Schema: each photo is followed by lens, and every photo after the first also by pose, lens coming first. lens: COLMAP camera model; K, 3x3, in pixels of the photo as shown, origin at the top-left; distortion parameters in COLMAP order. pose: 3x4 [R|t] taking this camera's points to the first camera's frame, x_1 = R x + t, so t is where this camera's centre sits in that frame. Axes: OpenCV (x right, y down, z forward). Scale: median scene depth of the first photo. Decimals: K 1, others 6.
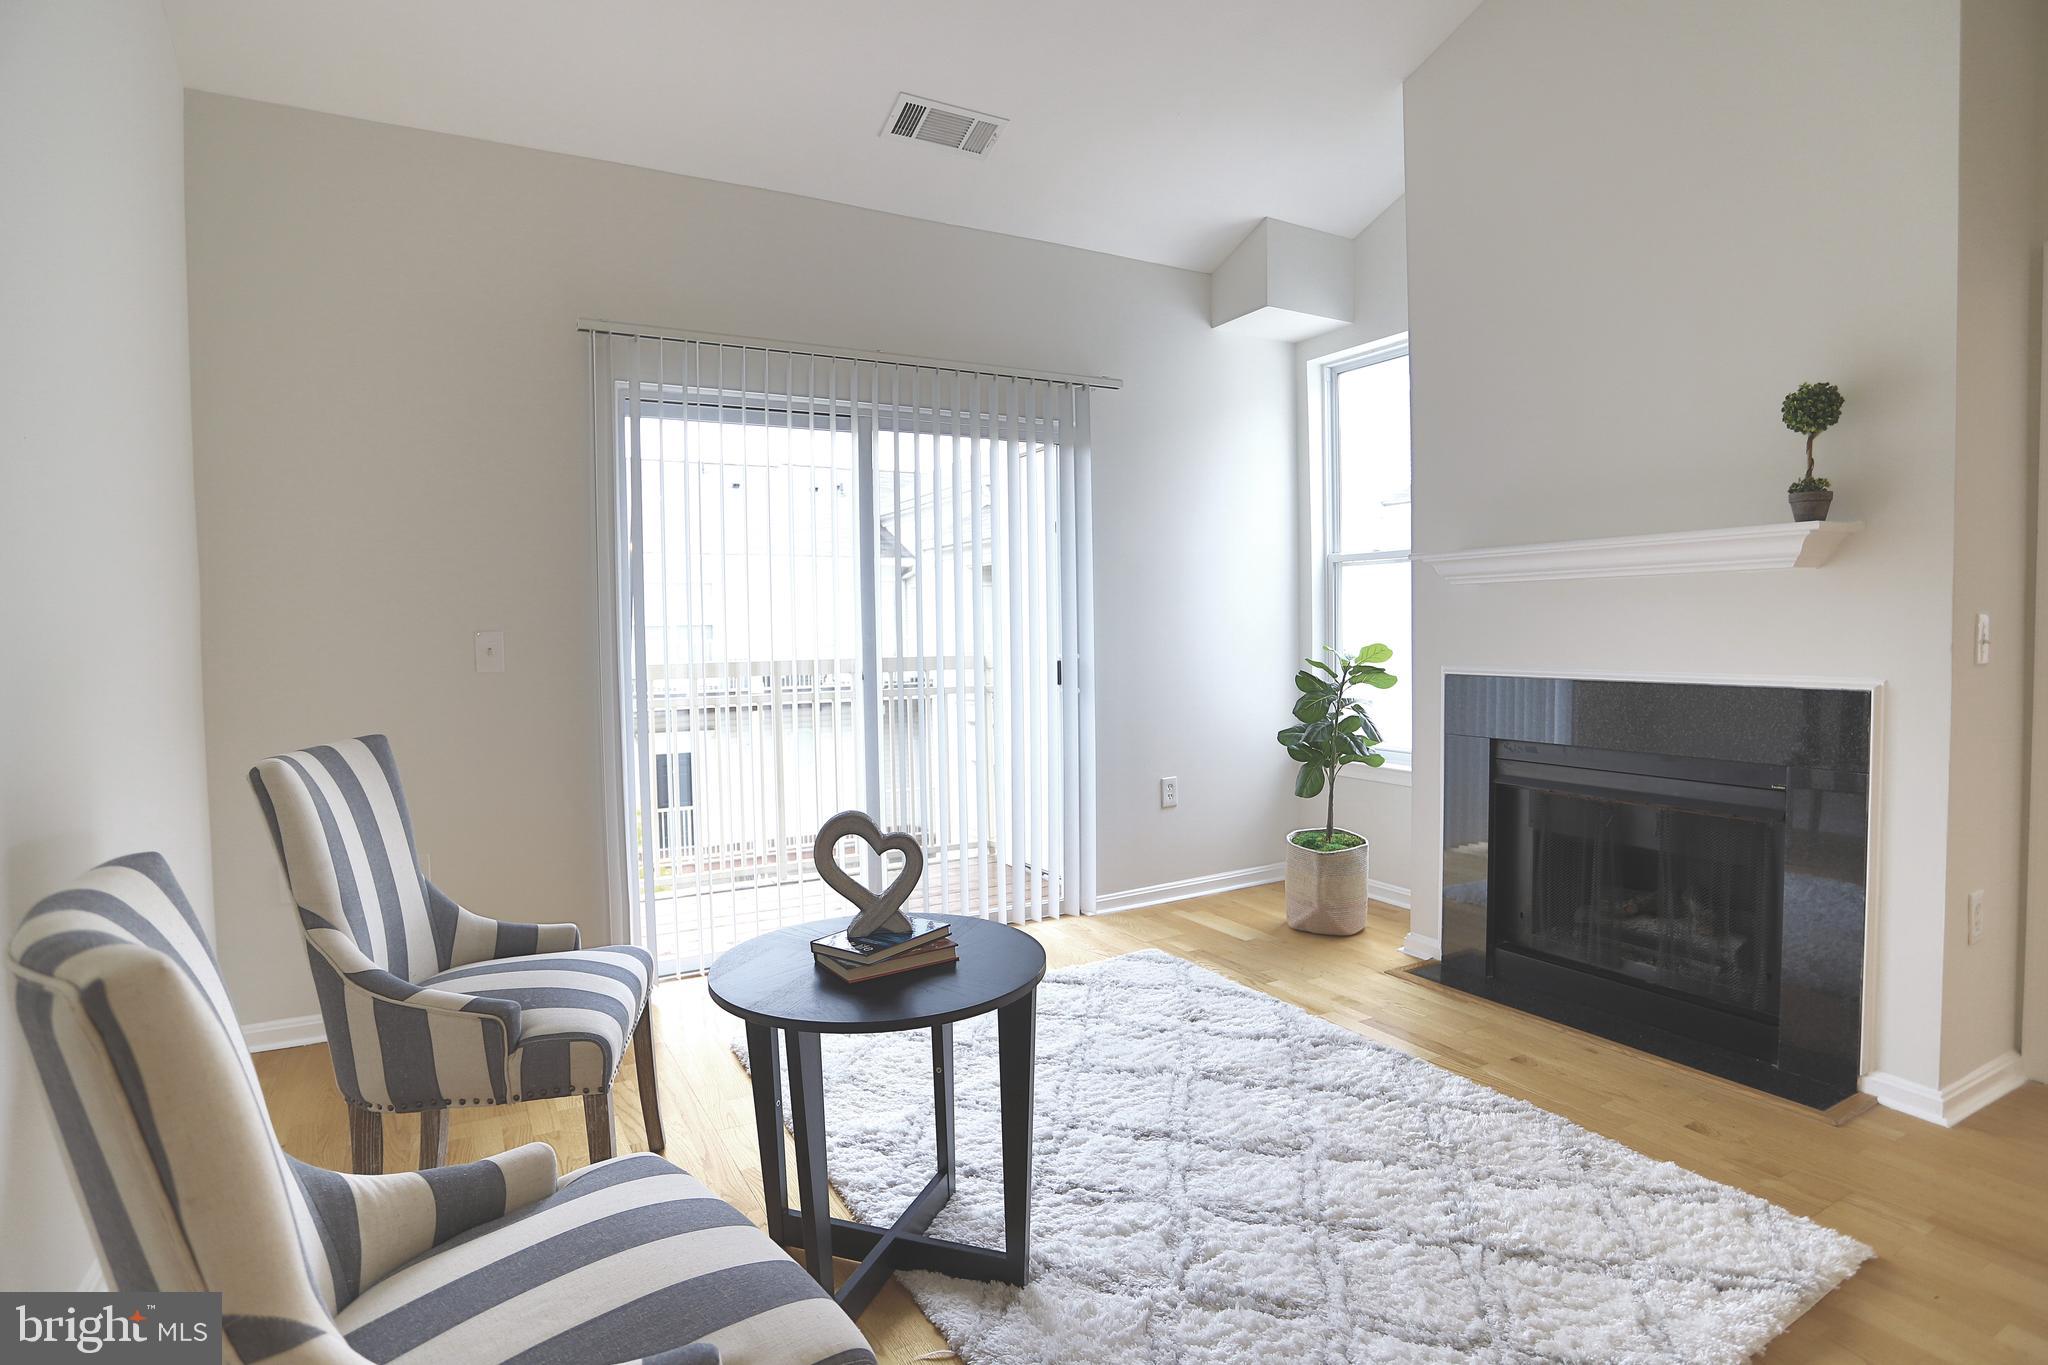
lens RADIAL K [[1054.0, 0, 1012.6], [0, 1054.0, 676.1], [0, 0, 1]] dist [-0.077842, 0.035385]
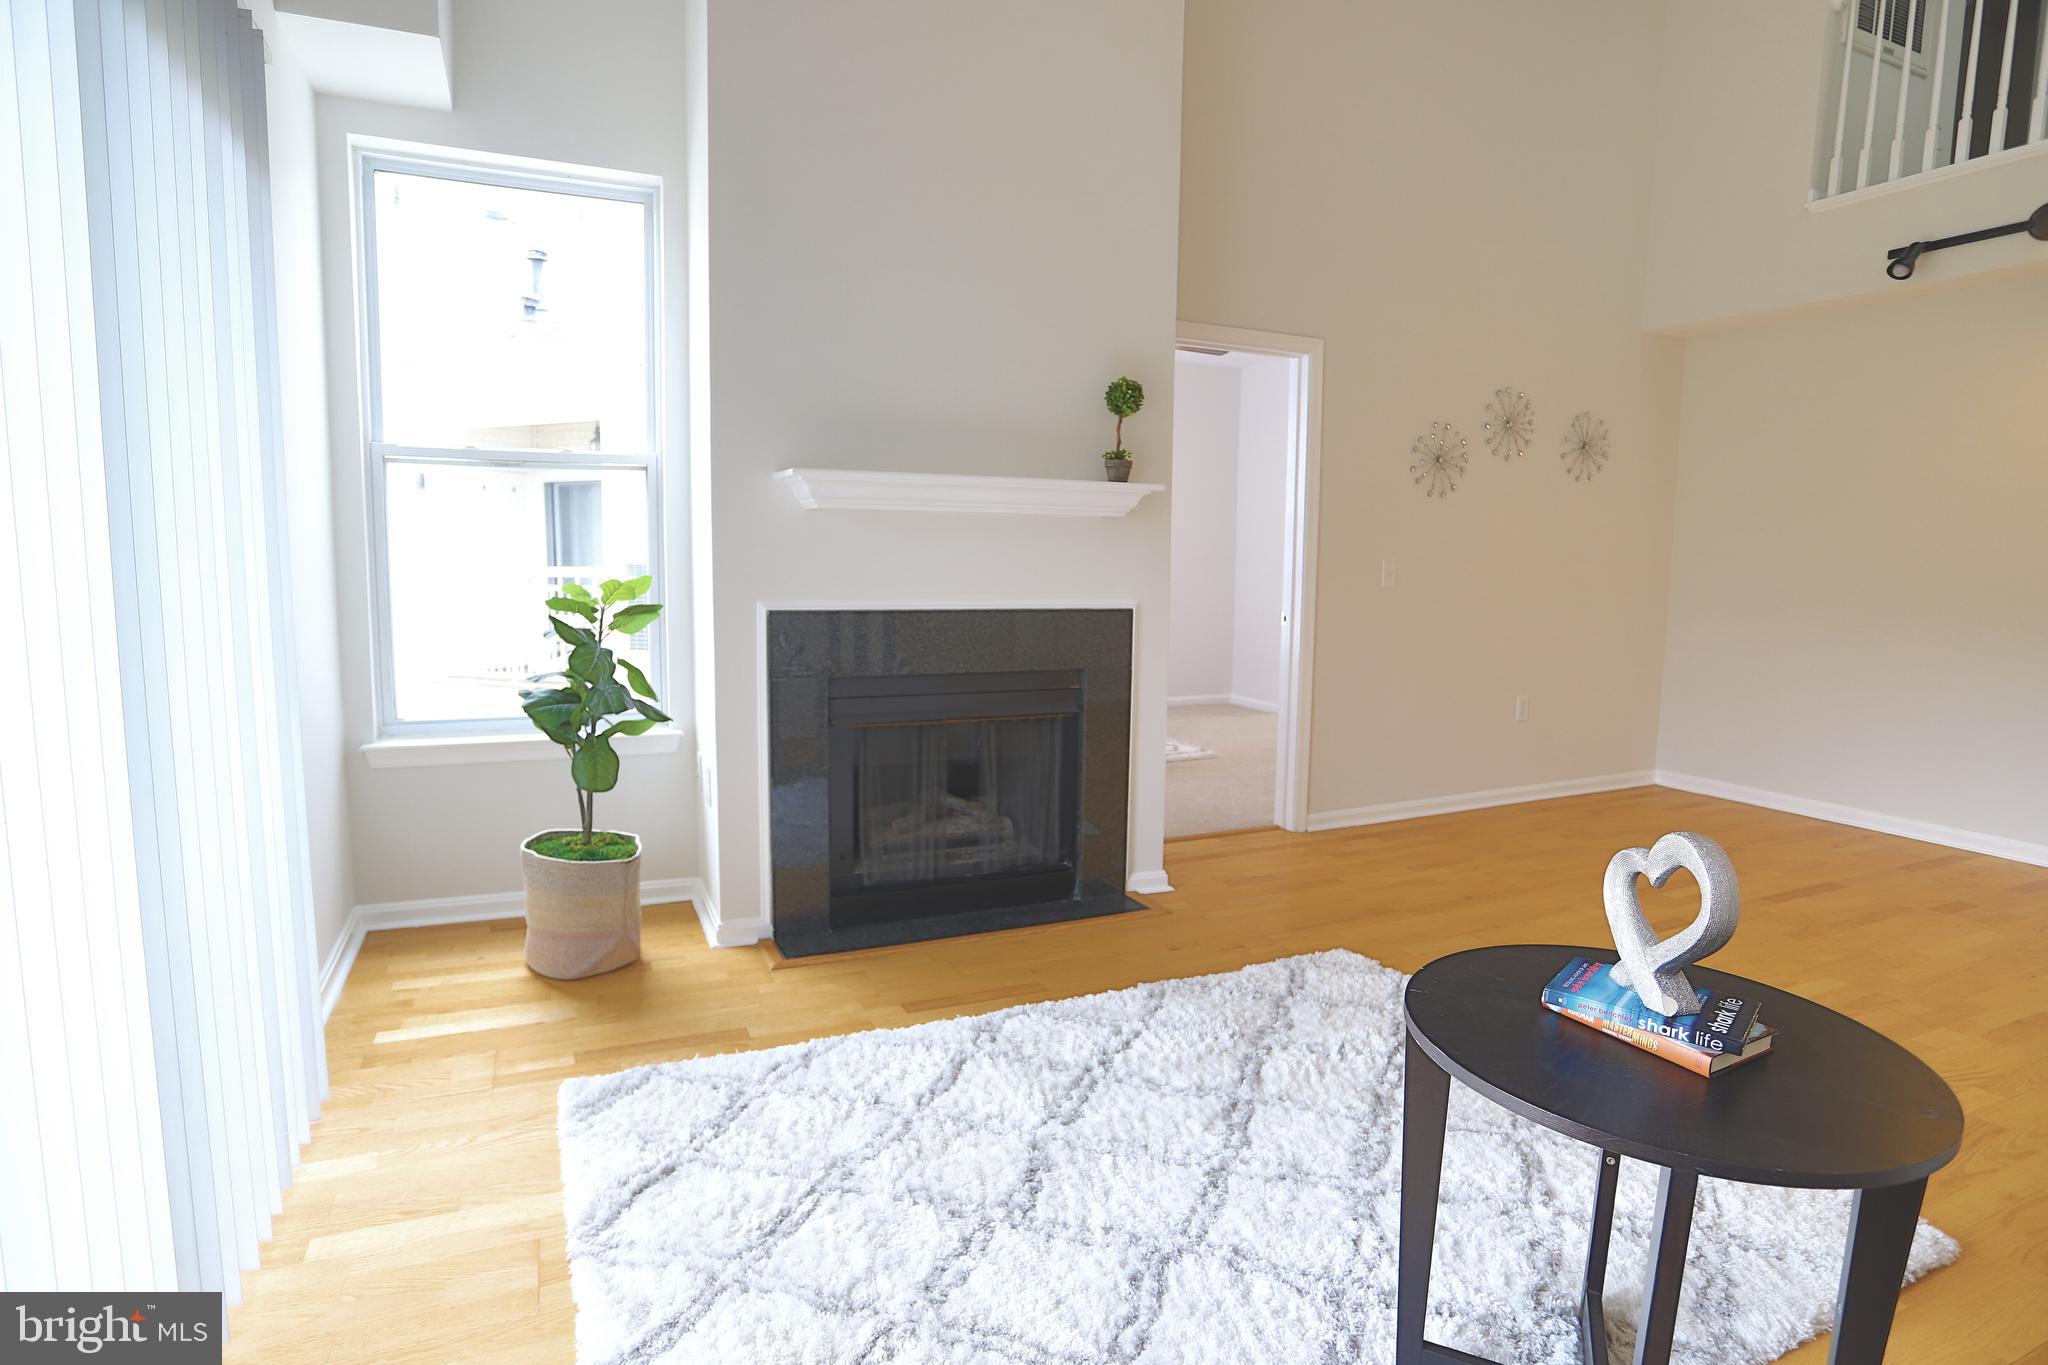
lens RADIAL K [[1060.2, 0, 1012.3], [0, 1060.2, 673.1], [0, 0, 1]] dist [-0.078284, 0.035374]
pose [[0.087871, -0.091626, 0.991909, -0.486696], [0.028669, 0.995581, 0.089426, -0.025002], [-0.995719, 0.020579, 0.090109, 0.800829]]
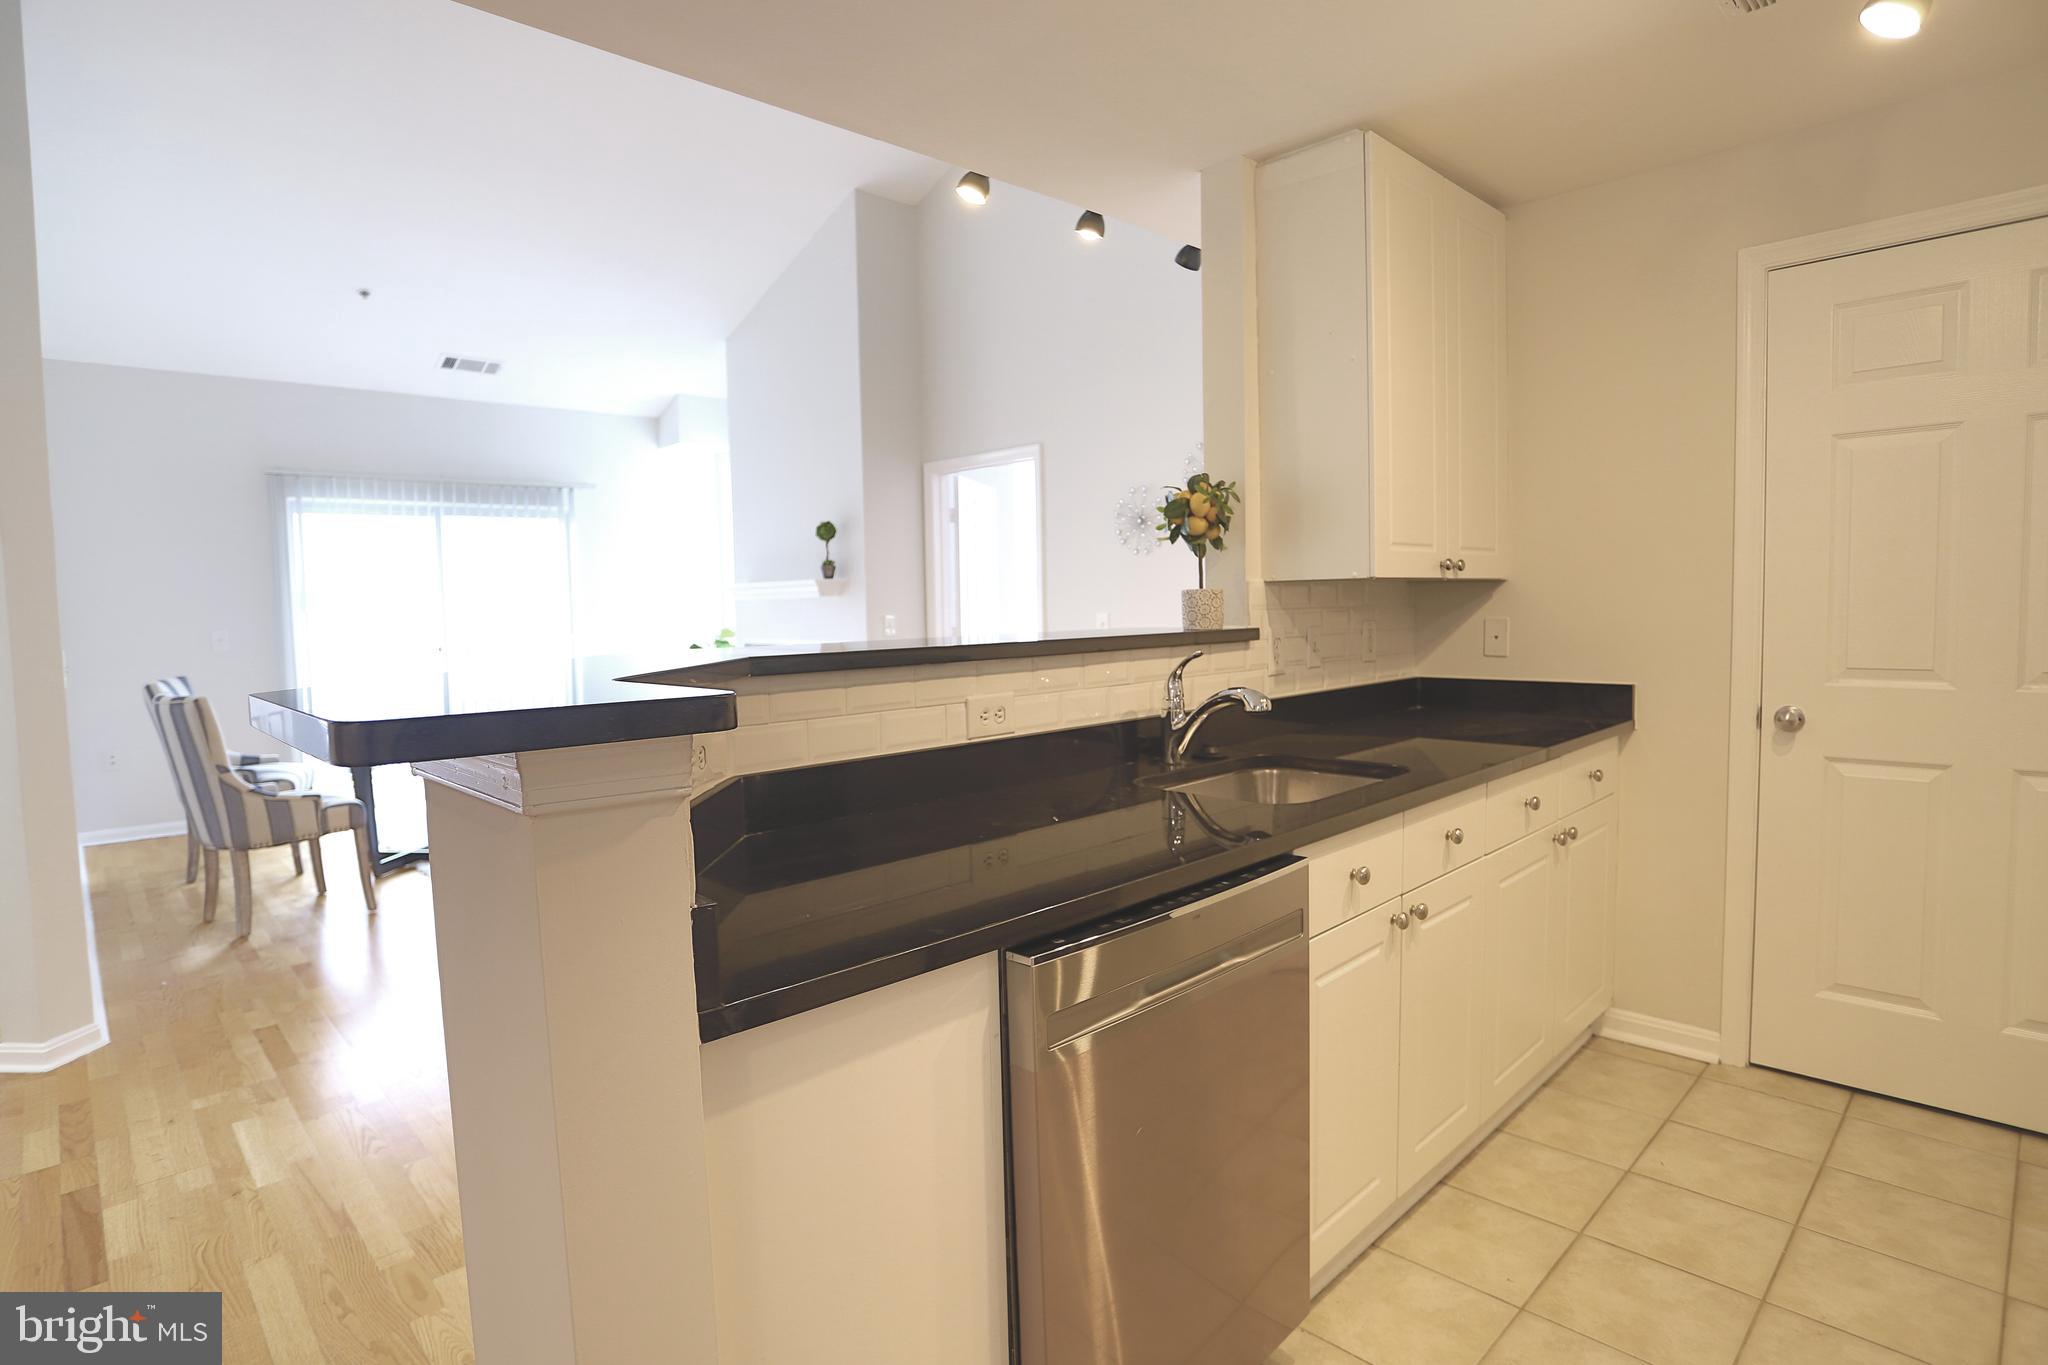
lens RADIAL K [[1064.8, 0, 1006.1], [0, 1064.8, 668.9], [0, 0, 1]] dist [-0.076855, 0.033137]
pose [[0.970208, -0.020940, 0.241366, 0.456988], [0.016918, 0.999682, 0.018726, 0.019478], [-0.241682, -0.014085, 0.970253, -1.225486]]
